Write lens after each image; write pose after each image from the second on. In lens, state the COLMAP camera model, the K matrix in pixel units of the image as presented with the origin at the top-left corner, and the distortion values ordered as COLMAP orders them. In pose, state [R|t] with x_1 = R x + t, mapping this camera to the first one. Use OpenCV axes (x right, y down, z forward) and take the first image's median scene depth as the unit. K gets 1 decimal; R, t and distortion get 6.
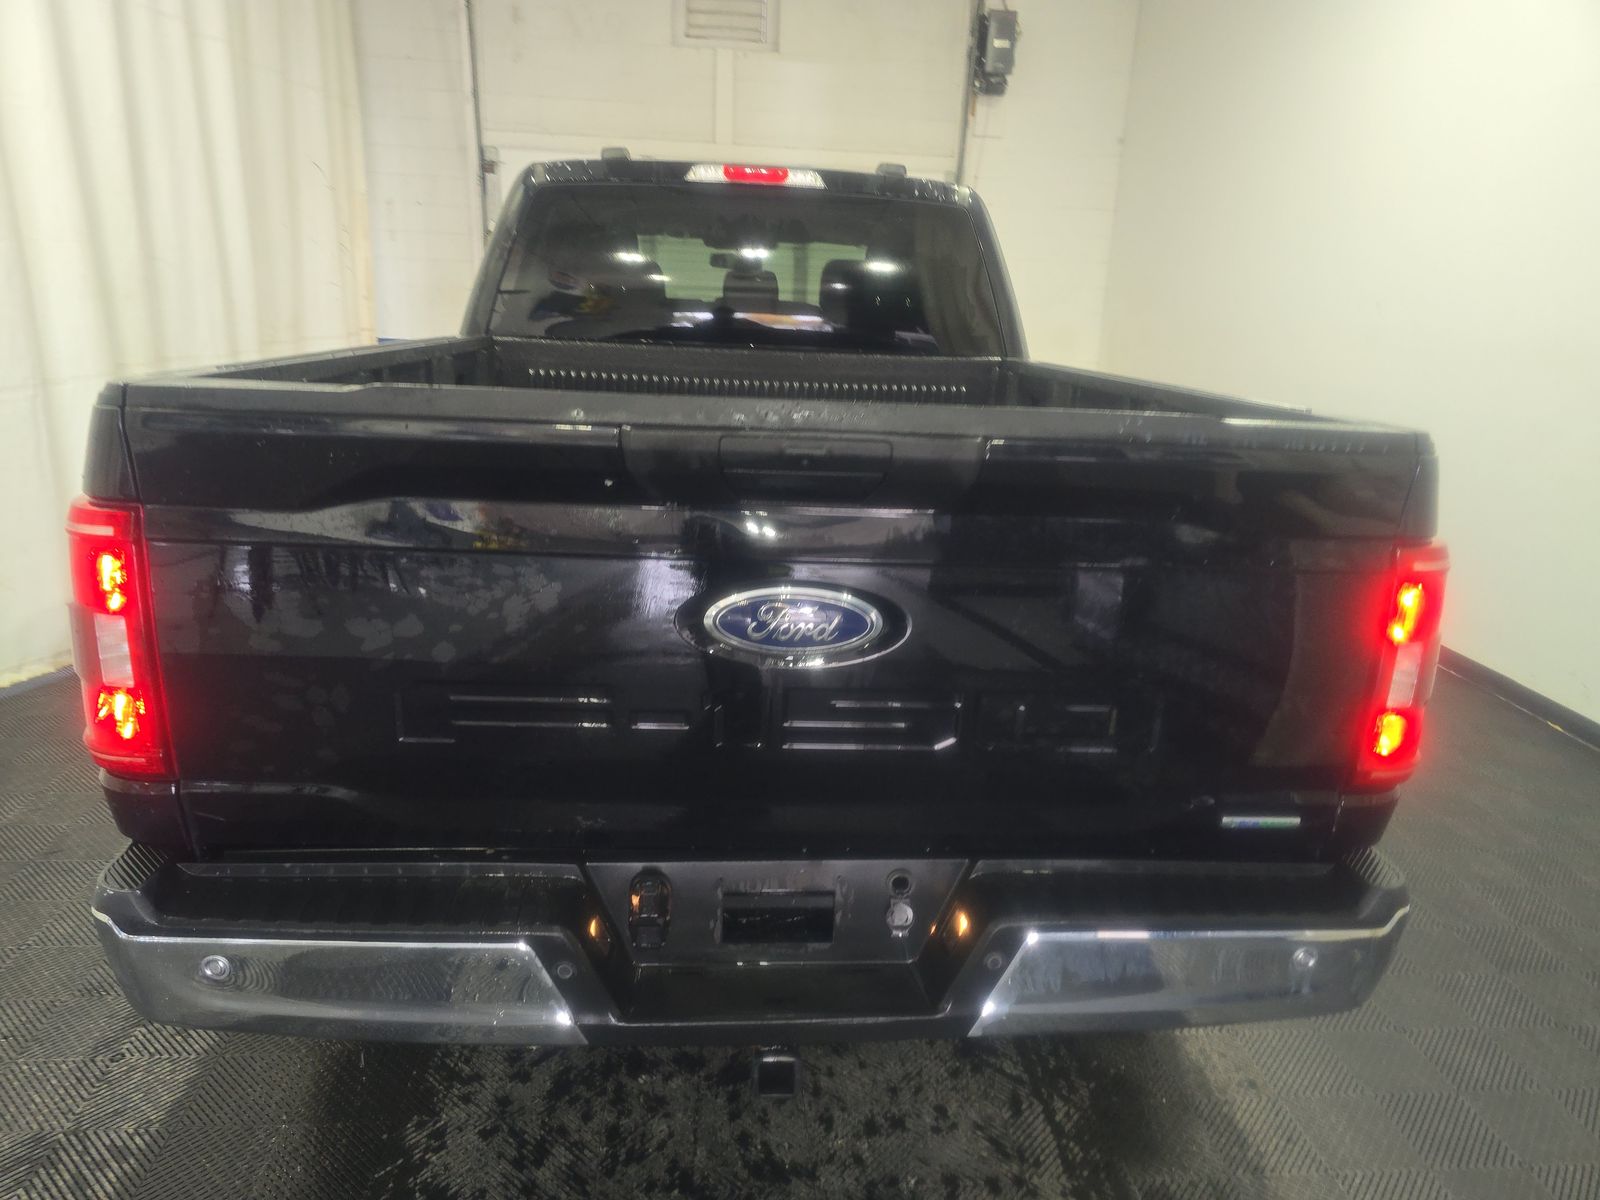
lens RADIAL K [[1118.8, 0, 800.0], [0, 1118.8, 600.0], [0, 0, 1]] dist [0.057331, -0.048924]
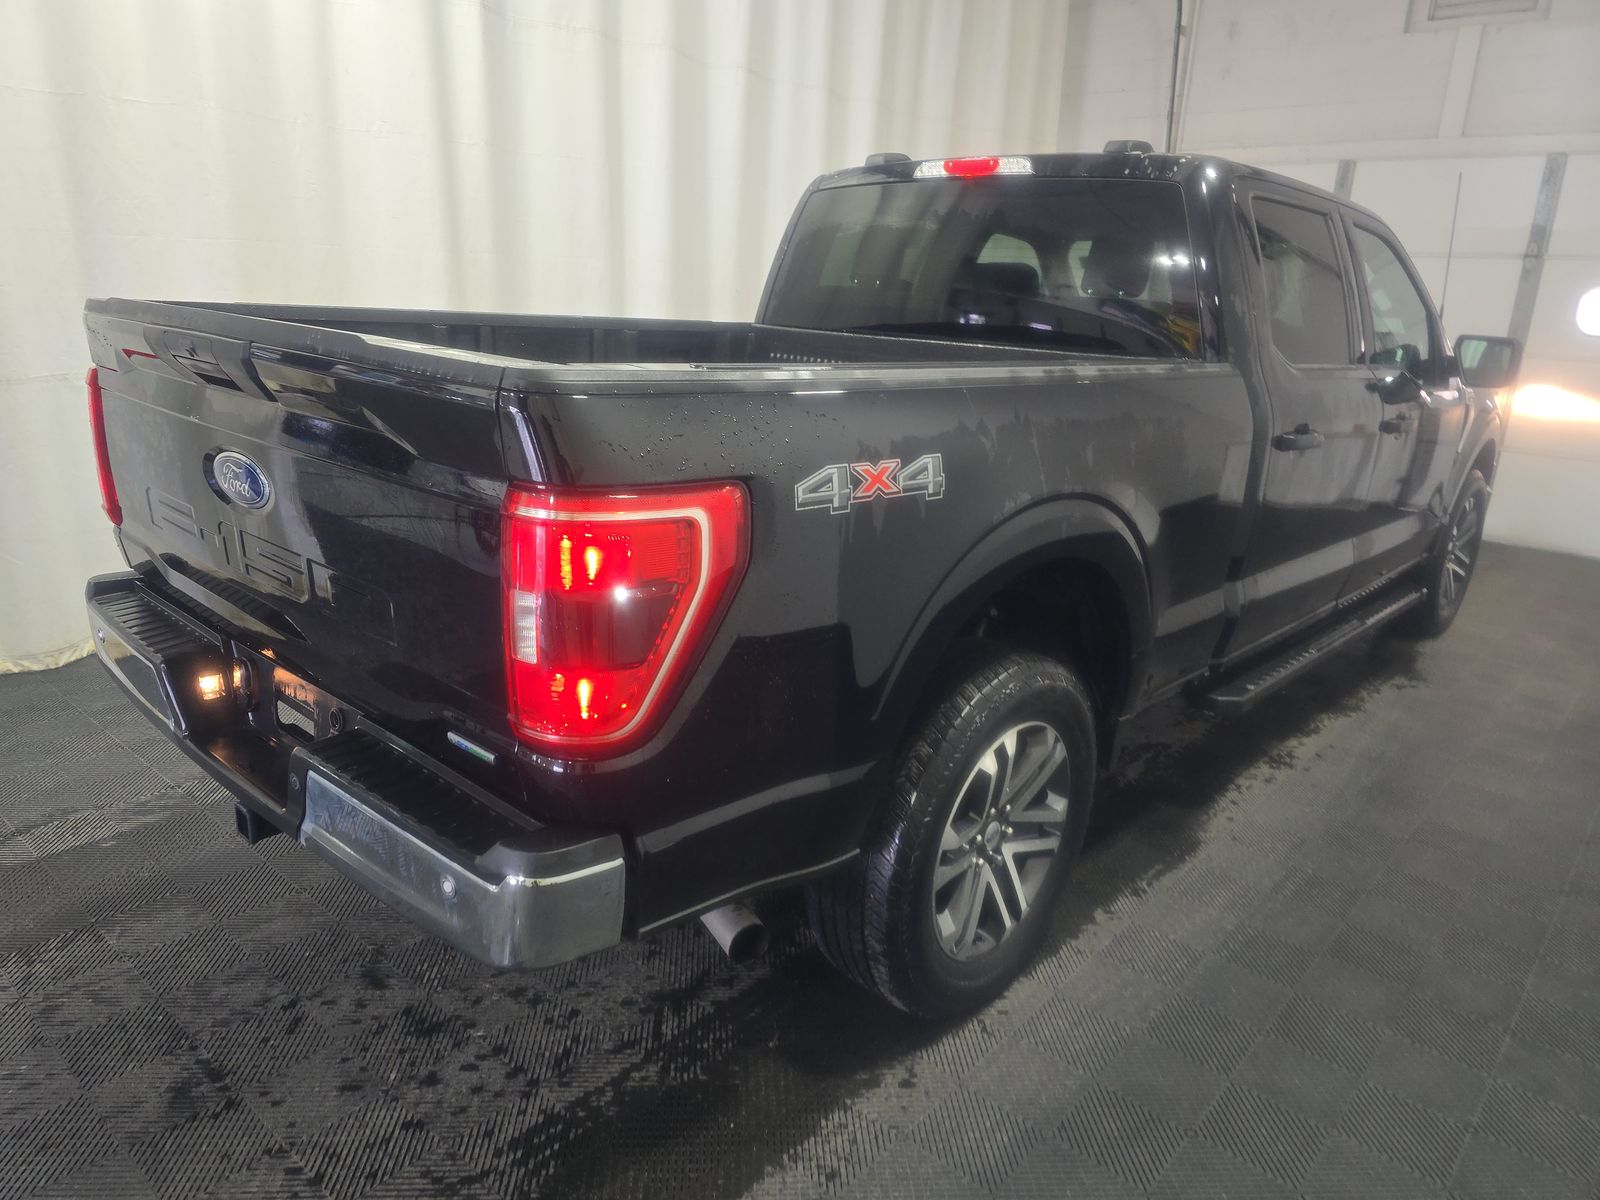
lens RADIAL K [[1118.8, 0, 800.0], [0, 1118.8, 600.0], [0, 0, 1]] dist [0.057331, -0.048924]
pose [[0.671238, 0.193370, -0.715575, 0.650920], [-0.217708, 0.974226, 0.059046, -0.029117], [0.708550, 0.116153, 0.696036, 0.242437]]
